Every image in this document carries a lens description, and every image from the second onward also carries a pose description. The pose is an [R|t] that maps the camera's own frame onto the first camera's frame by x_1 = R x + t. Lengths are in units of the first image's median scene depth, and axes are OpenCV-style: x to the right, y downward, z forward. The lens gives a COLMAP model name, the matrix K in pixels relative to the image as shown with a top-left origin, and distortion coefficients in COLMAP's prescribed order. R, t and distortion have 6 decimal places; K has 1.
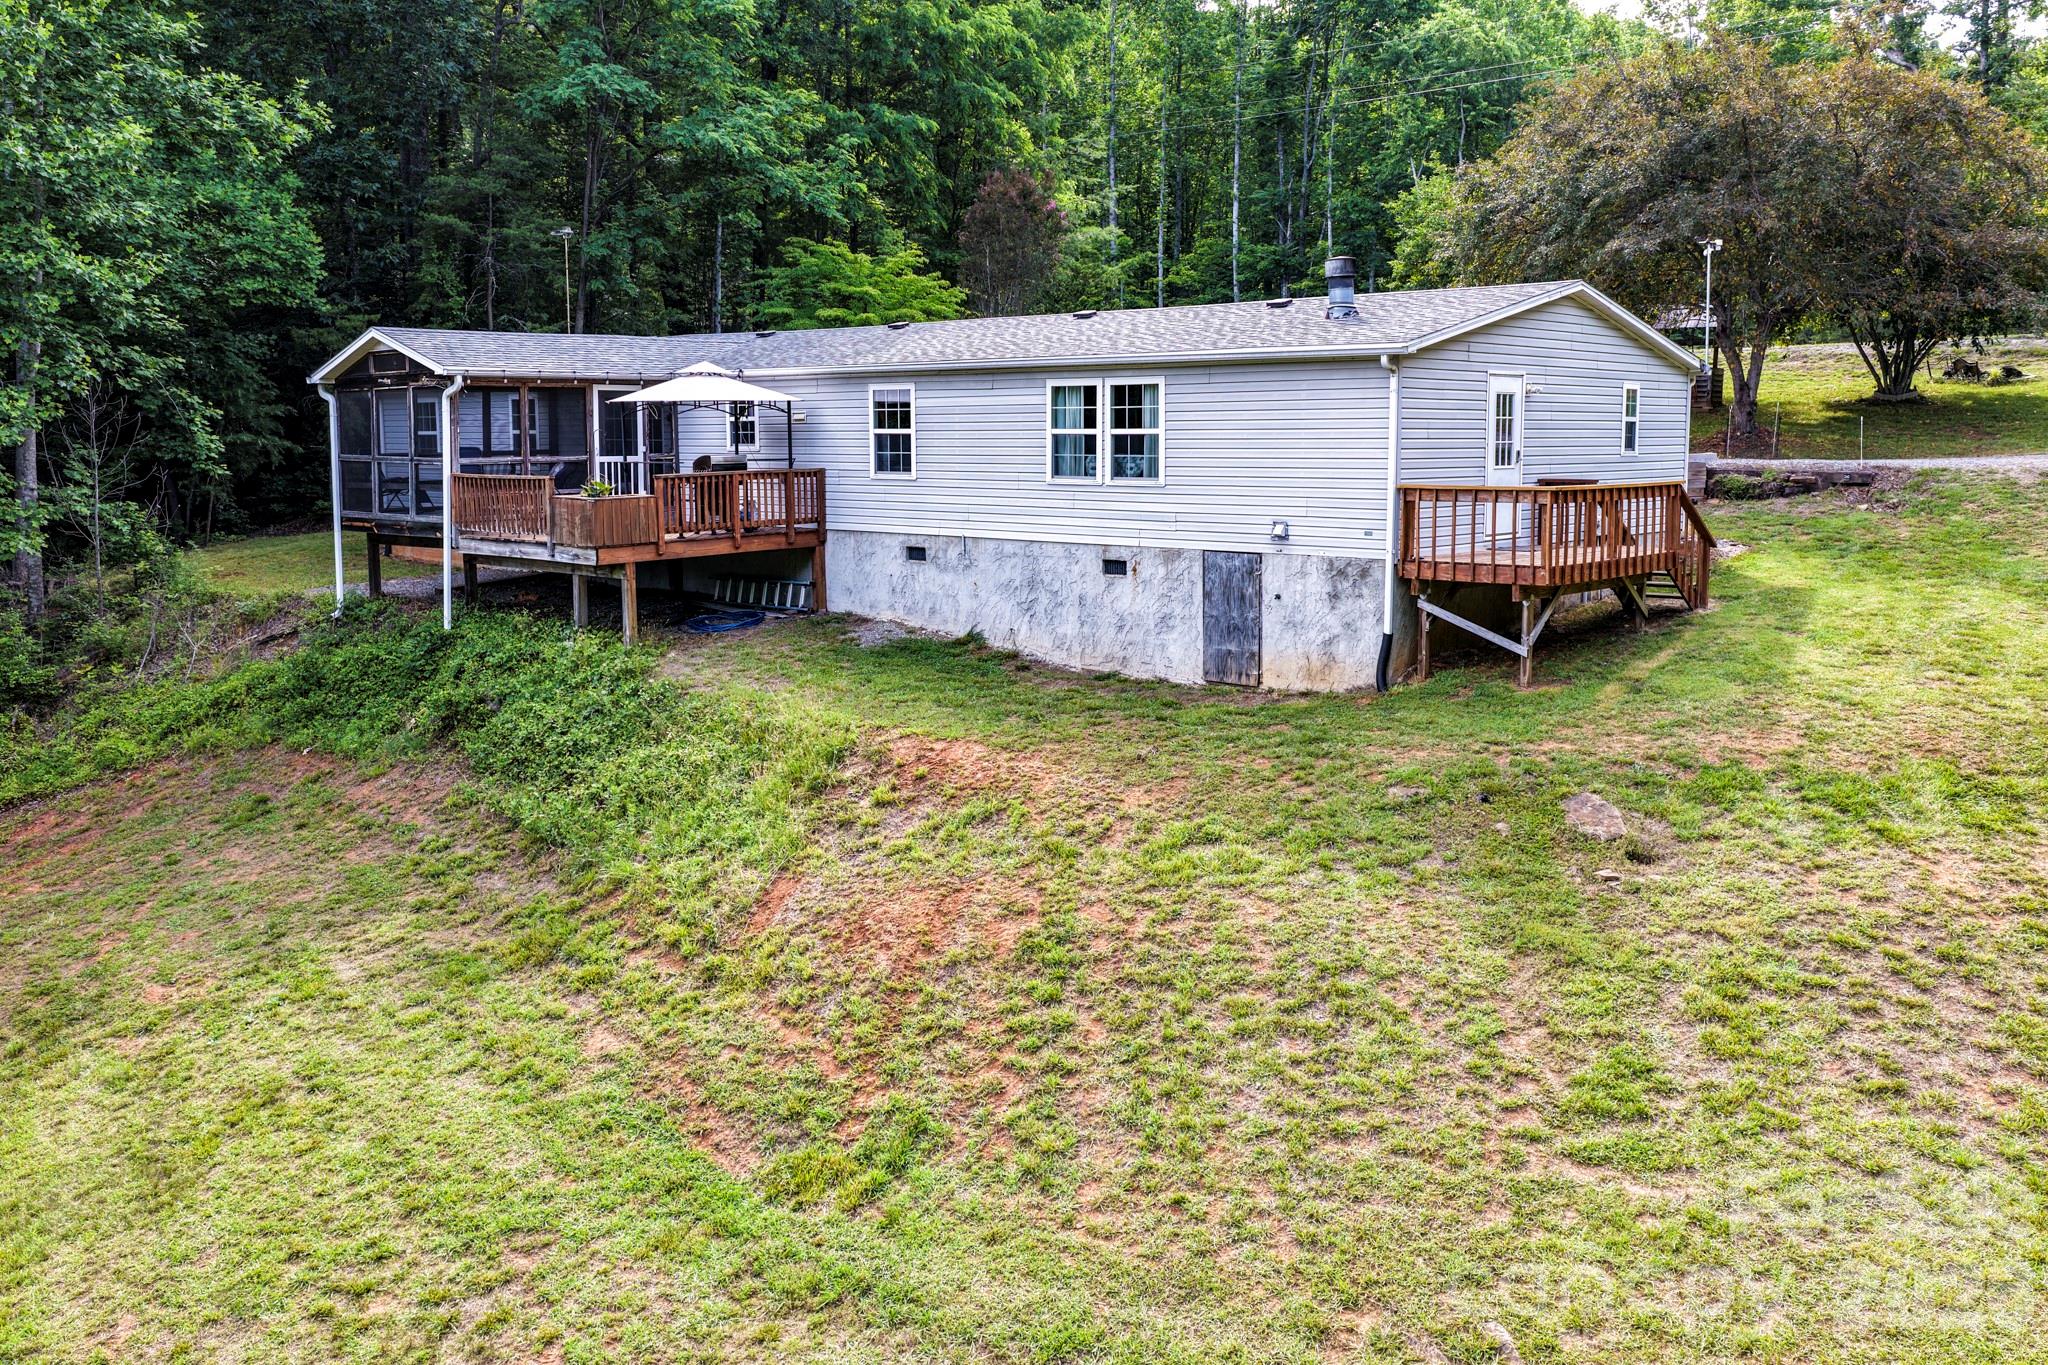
lens RADIAL K [[1718.8, 0, 1022.7], [0, 1718.8, 644.8], [0, 0, 1]] dist [0.001187, -0.005280]
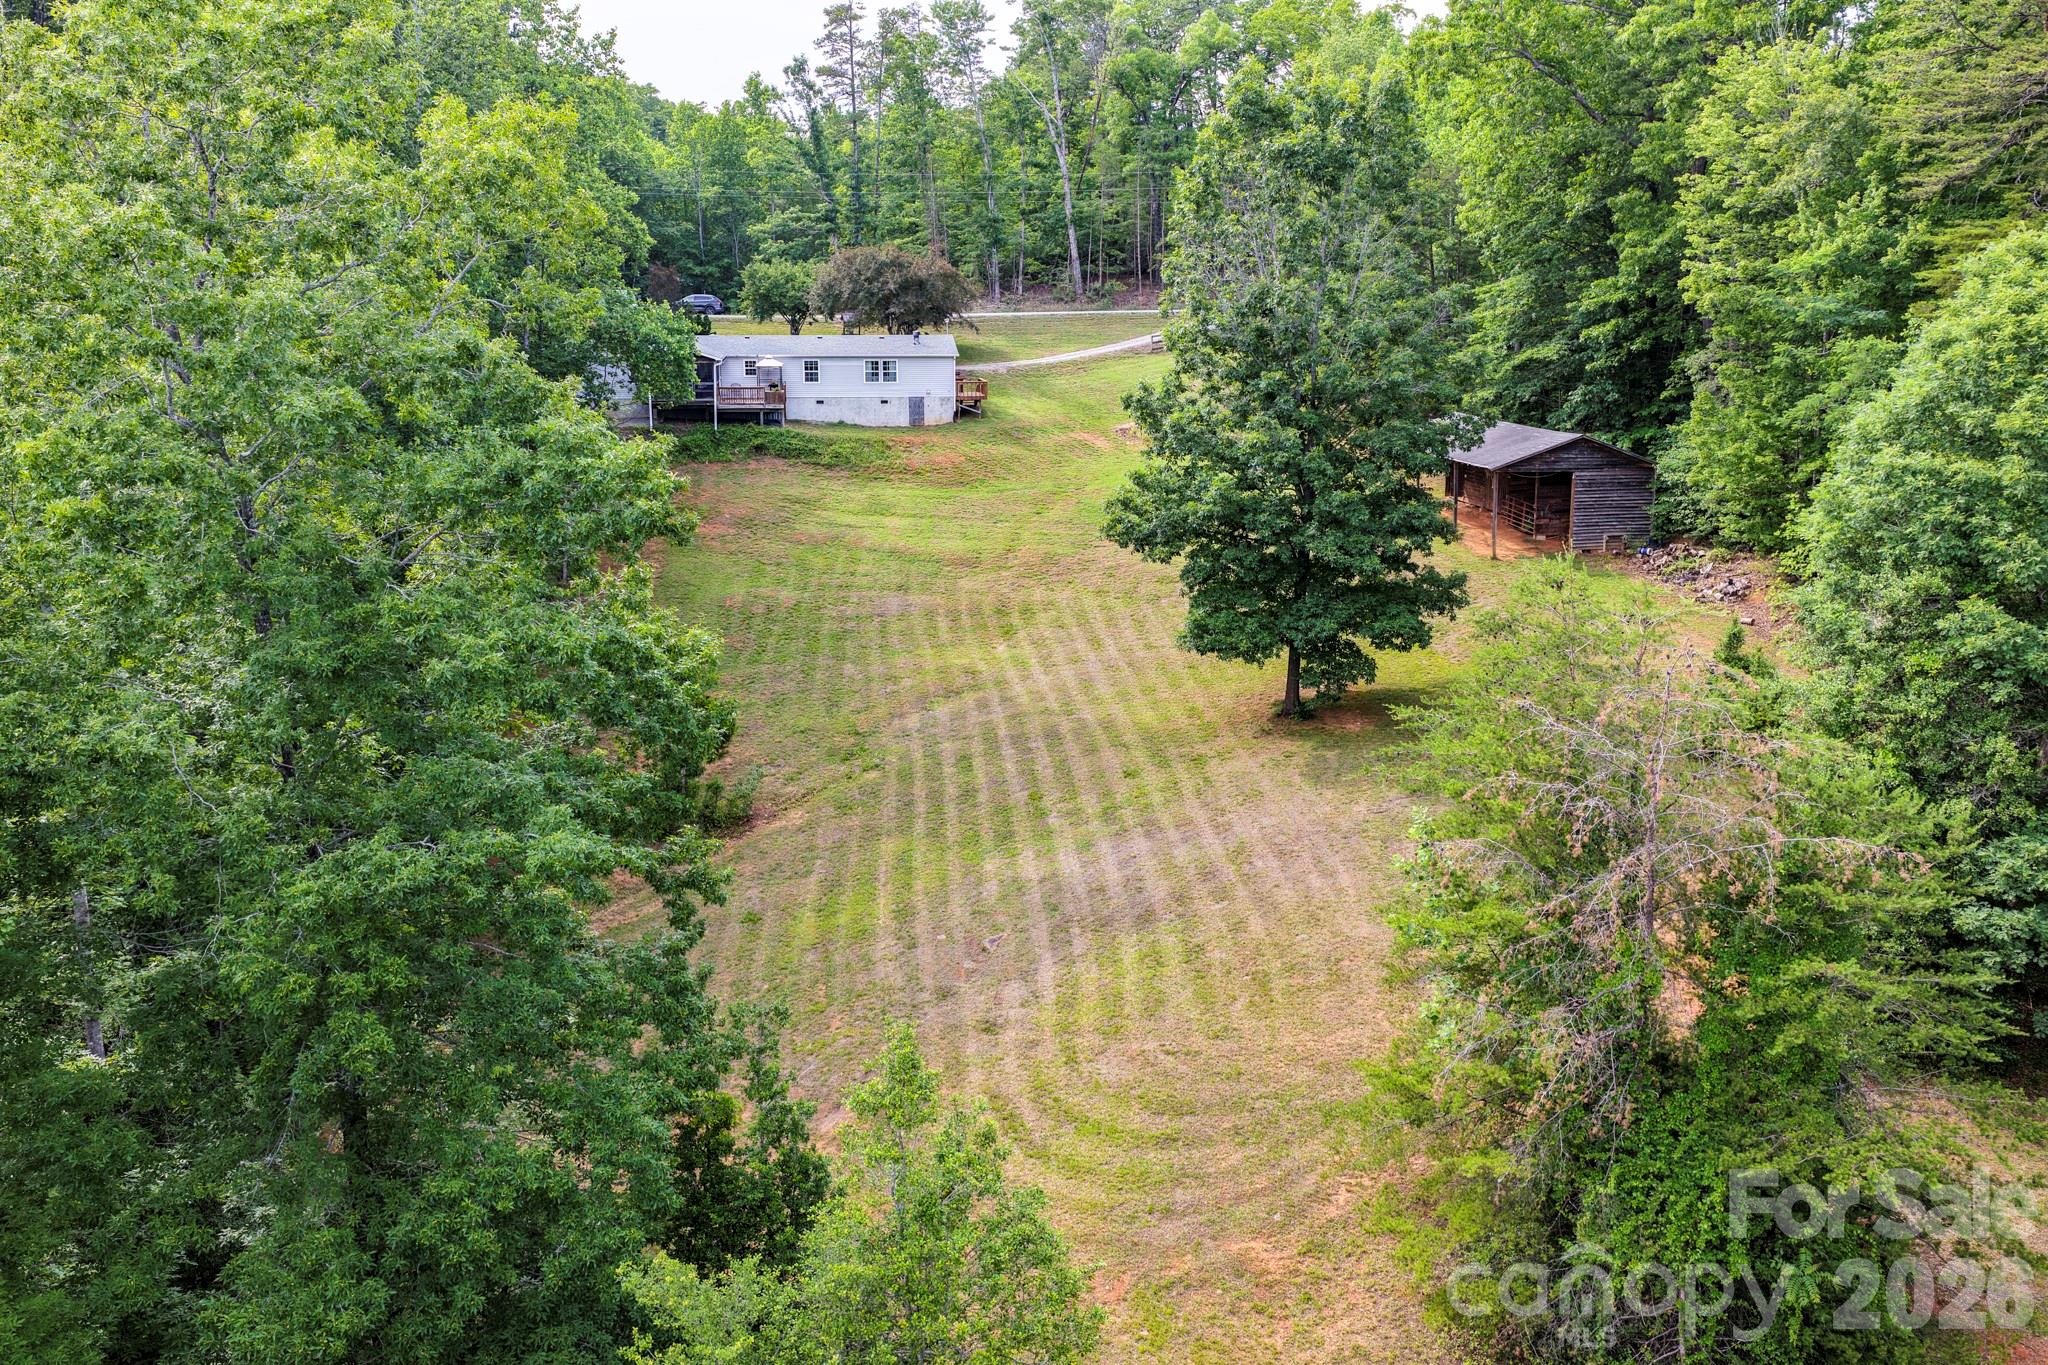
lens RADIAL K [[1718.8, 0, 1022.7], [0, 1718.8, 644.8], [0, 0, 1]] dist [0.001187, -0.005280]
pose [[0.658689, -0.153179, 0.736658, -3.095518], [0.091134, 0.988092, 0.123973, 0.057387], [-0.746876, -0.014525, 0.664805, -2.240378]]
